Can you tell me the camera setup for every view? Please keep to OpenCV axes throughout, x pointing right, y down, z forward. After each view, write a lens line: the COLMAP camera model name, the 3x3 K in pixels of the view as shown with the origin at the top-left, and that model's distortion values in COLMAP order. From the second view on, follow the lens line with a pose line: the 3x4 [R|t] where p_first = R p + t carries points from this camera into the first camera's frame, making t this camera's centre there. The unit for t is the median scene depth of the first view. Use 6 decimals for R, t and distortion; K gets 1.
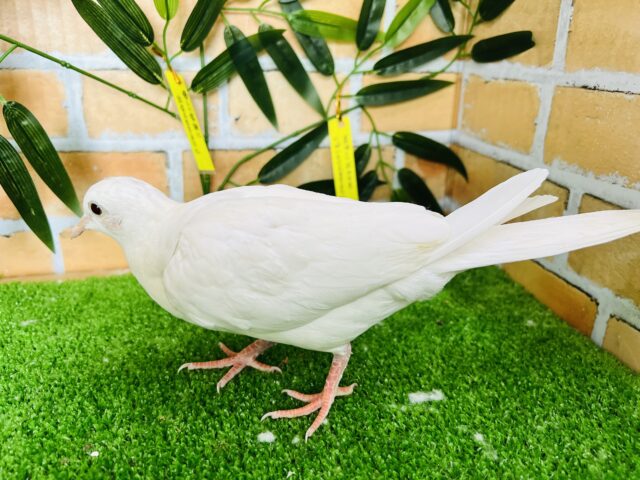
lens RADIAL K [[578.8, 0, 320.0], [0, 578.8, 240.0], [0, 0, 1]] dist [-0.007632, -0.013987]
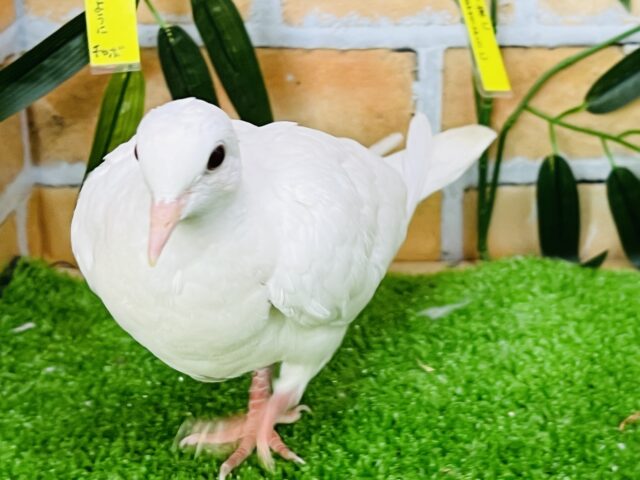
lens RADIAL K [[1521.2, 0, 320.0], [0, 1521.2, 240.0], [0, 0, 1]] dist [0.109017, 0.687320]
pose [[0.968690, 0.050138, -0.243159, 0.001713], [-0.049672, 0.998733, 0.008051, 0.017275], [0.243255, 0.004279, 0.969953, -0.405387]]
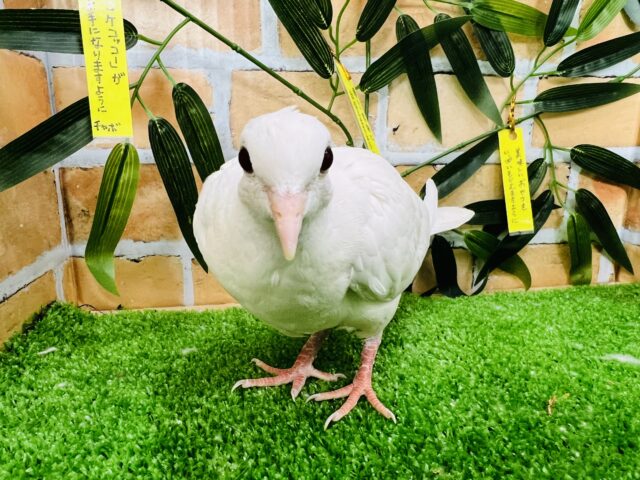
lens RADIAL K [[592.1, 0, 319.1], [0, 592.1, 258.0], [0, 0, 1]] dist [-0.002566, -0.007505]
pose [[0.996064, 0.006339, -0.088410, -0.184799], [-0.013263, 0.996869, -0.077949, 0.056332], [0.087639, 0.078815, 0.993030, 0.128047]]
